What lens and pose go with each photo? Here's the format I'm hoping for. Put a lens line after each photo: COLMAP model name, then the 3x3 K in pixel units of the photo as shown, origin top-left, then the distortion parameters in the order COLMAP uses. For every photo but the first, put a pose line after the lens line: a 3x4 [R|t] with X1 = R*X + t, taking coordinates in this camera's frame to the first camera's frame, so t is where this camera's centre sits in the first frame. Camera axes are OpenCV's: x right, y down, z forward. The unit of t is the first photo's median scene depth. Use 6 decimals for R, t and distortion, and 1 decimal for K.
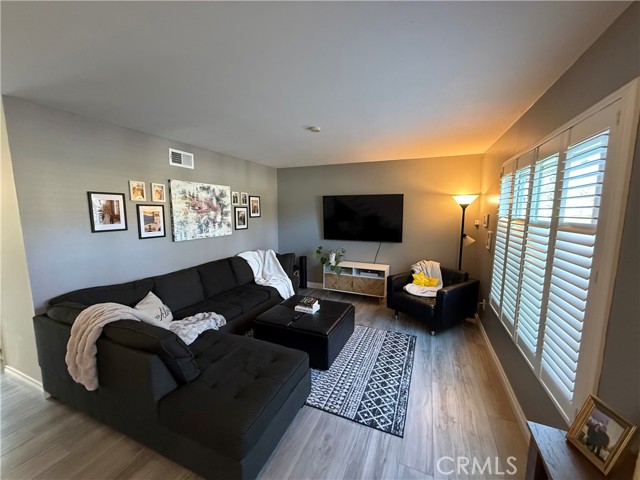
lens RADIAL K [[252.9, 0, 319.8], [0, 252.9, 241.1], [0, 0, 1]] dist [0.000075, -0.000168]
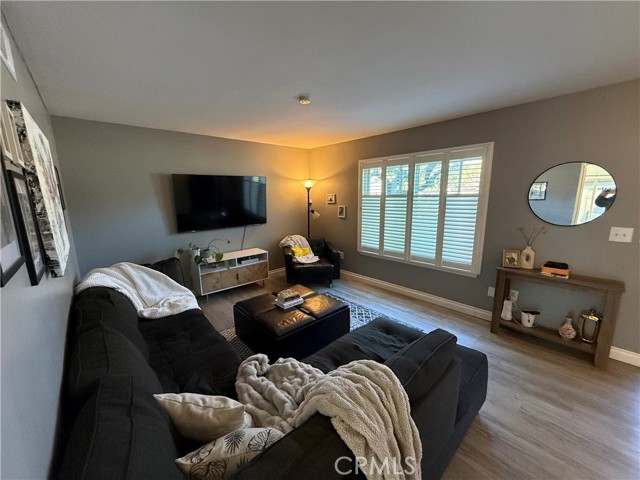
lens RADIAL K [[252.9, 0, 319.8], [0, 252.9, 240.6], [0, 0, 1]] dist [0.000075, -0.000168]
pose [[0.422638, -0.176552, 0.888936, -0.603235], [0.128642, 0.982597, 0.133992, -0.042863], [-0.897122, 0.057724, 0.437995, 0.395002]]
